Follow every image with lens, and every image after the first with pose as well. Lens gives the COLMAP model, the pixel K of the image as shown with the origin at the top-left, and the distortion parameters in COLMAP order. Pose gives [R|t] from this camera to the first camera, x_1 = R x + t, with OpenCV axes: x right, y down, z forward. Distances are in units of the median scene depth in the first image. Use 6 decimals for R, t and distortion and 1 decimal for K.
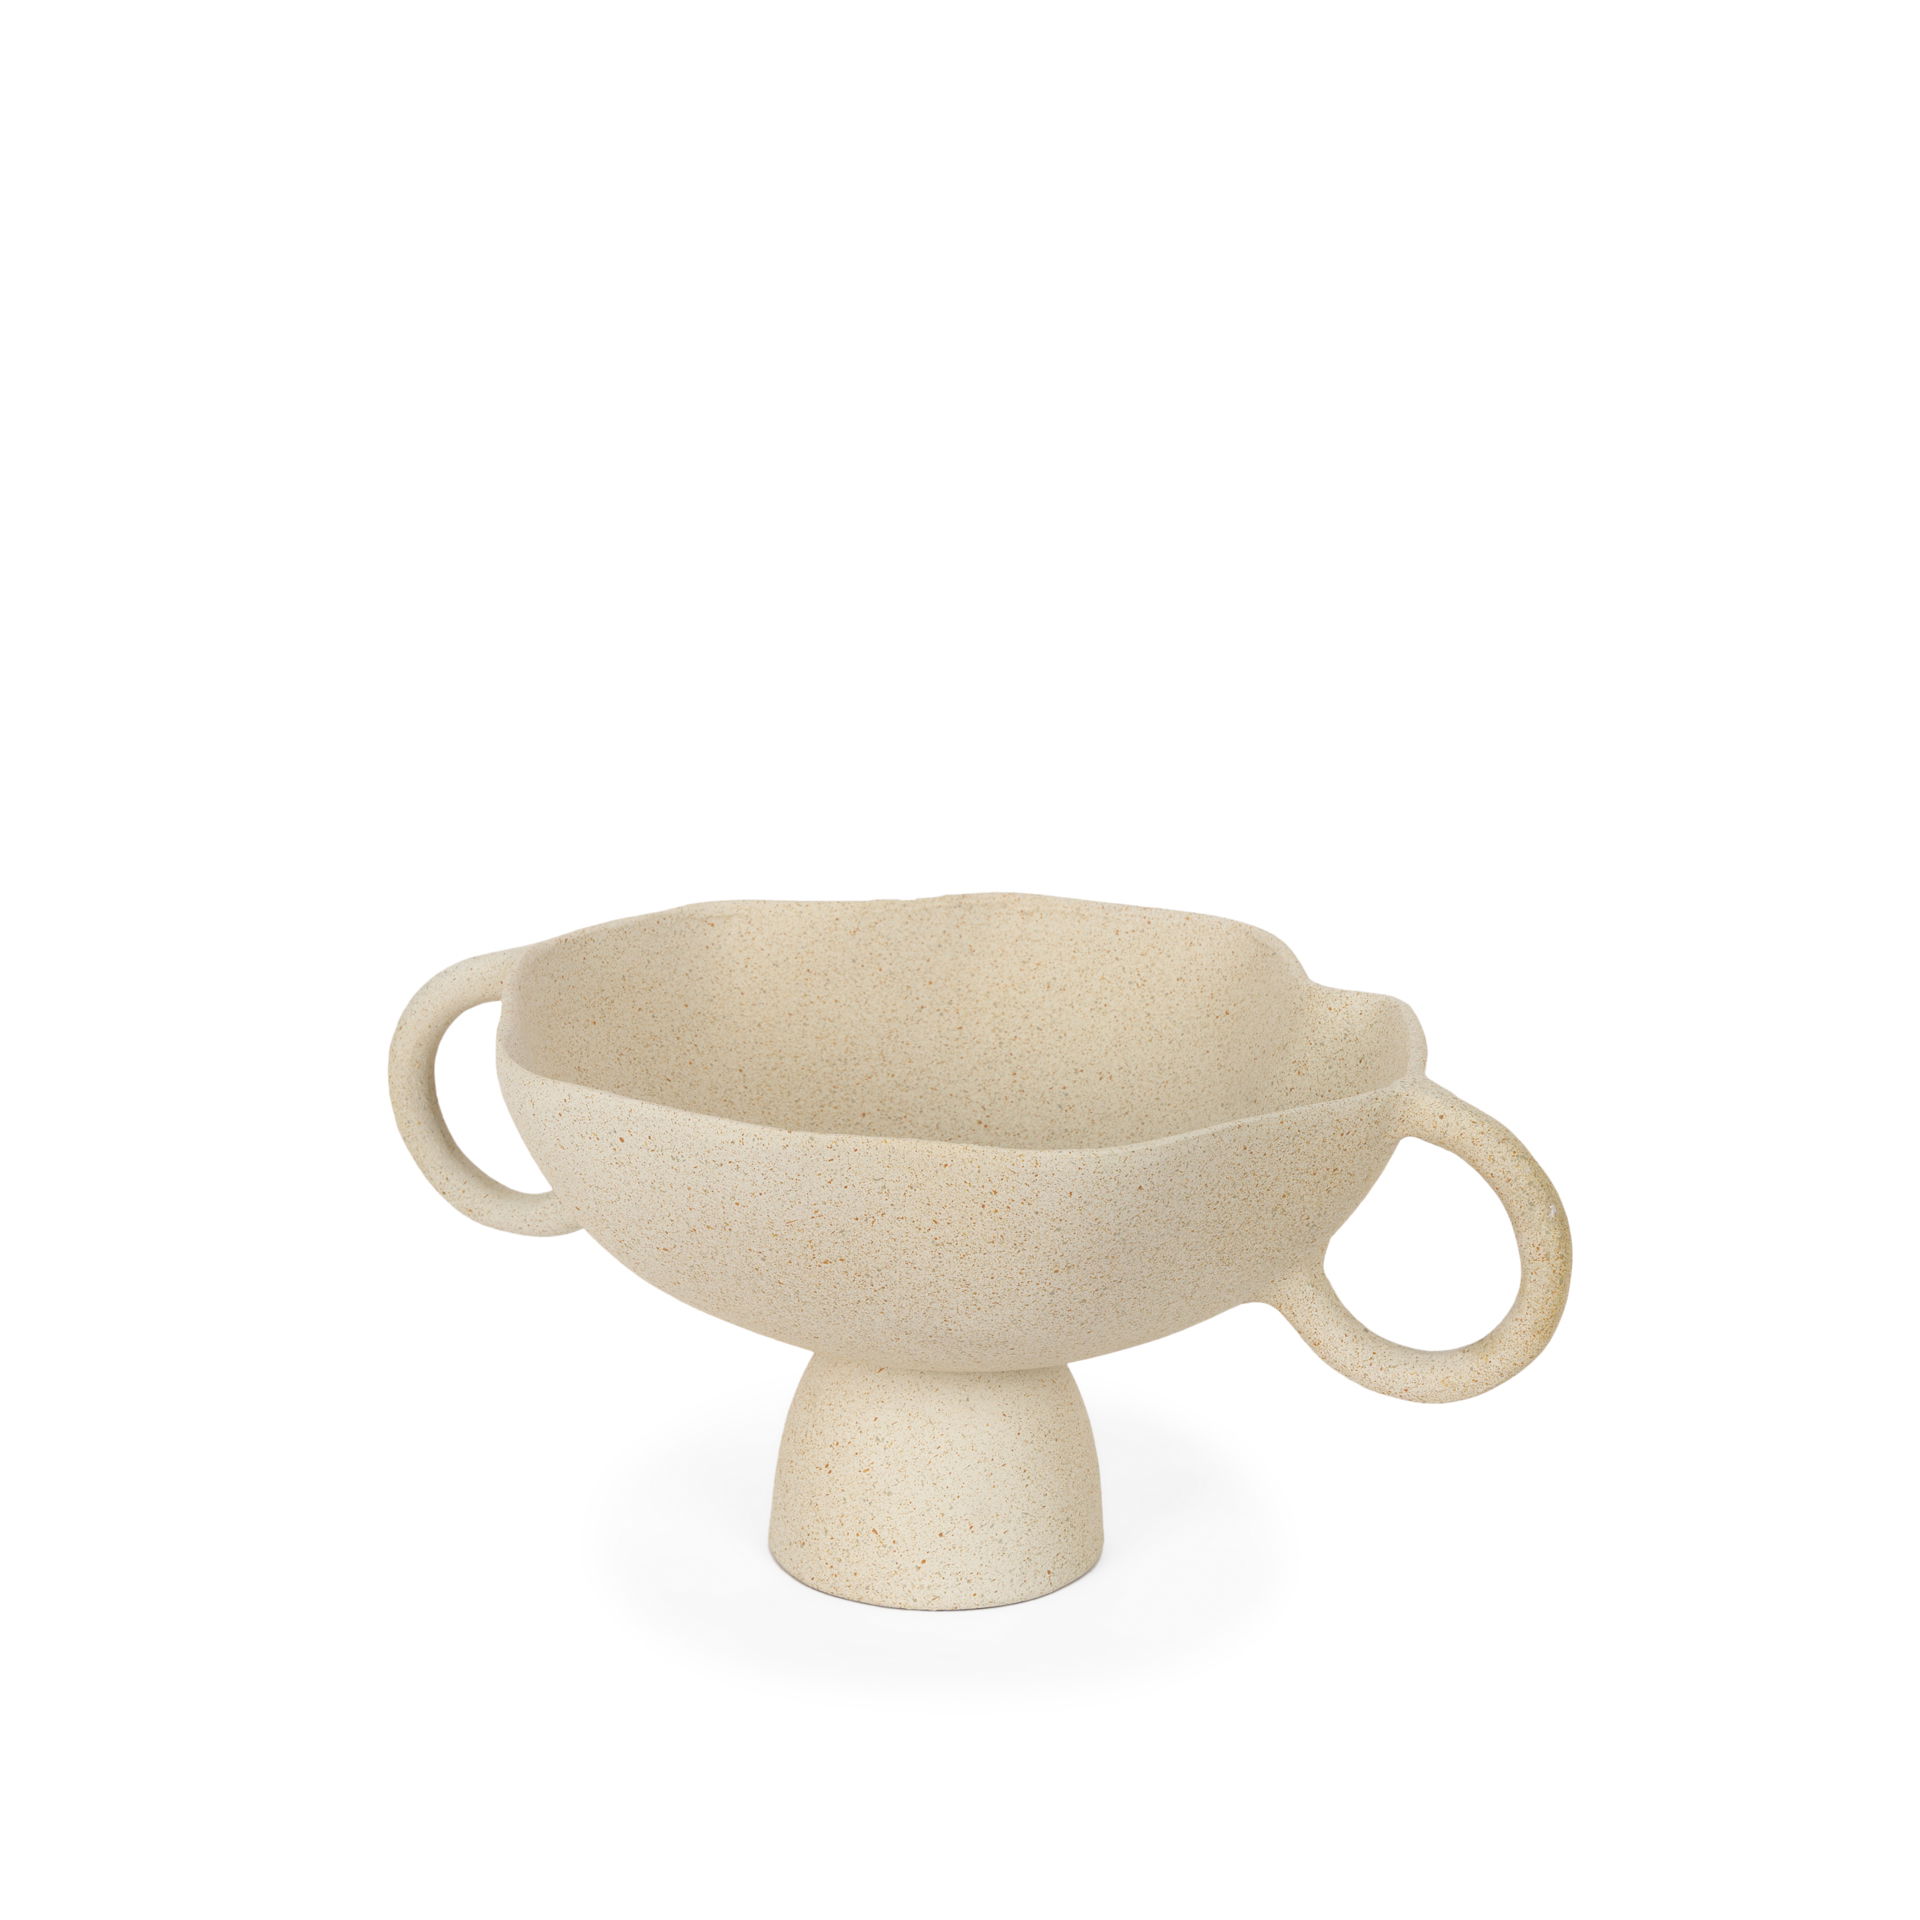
lens RADIAL K [[4064.4, 0, 955.6], [0, 4064.4, 960.8], [0, 0, 1]] dist [0.061706, 0.000000]
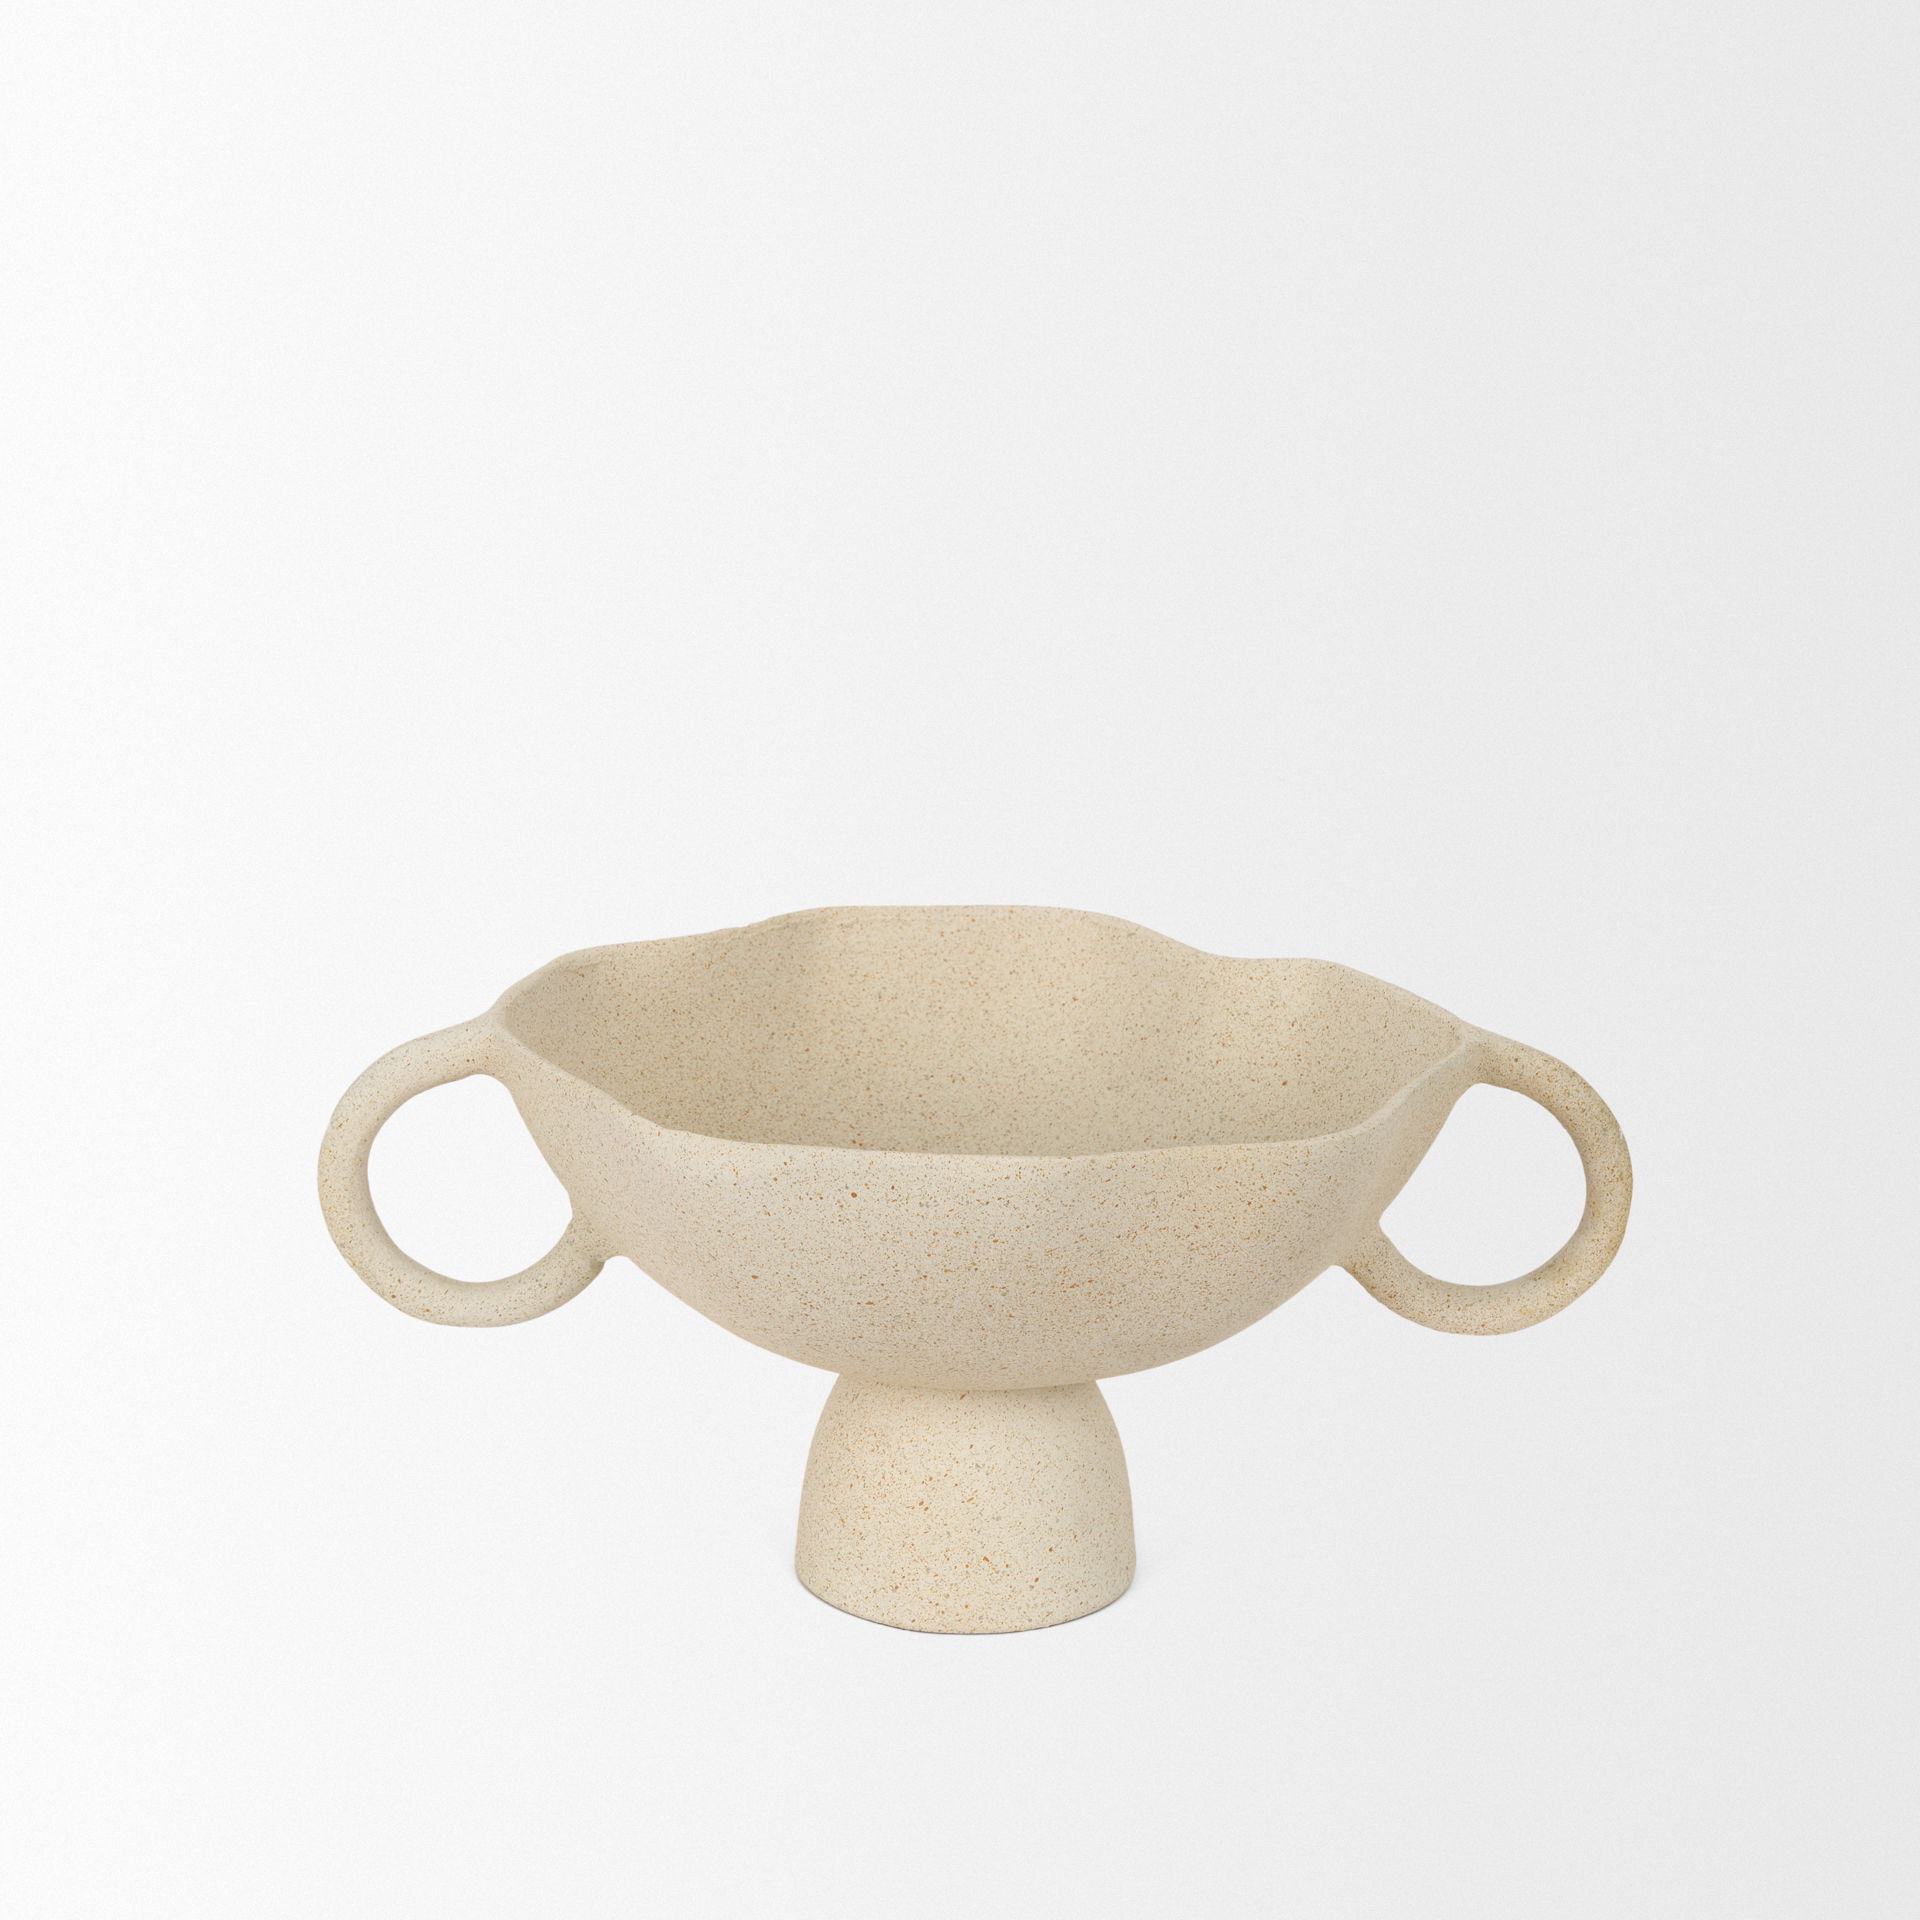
lens RADIAL K [[4064.4, 0, 963.3], [0, 4064.4, 959.6], [0, 0, 1]] dist [0.061706, 0.000000]
pose [[0.880821, -0.120819, 0.457774, -0.453861], [0.118285, 0.992386, 0.034321, -0.037791], [-0.458435, 0.023917, 0.888406, 0.123699]]
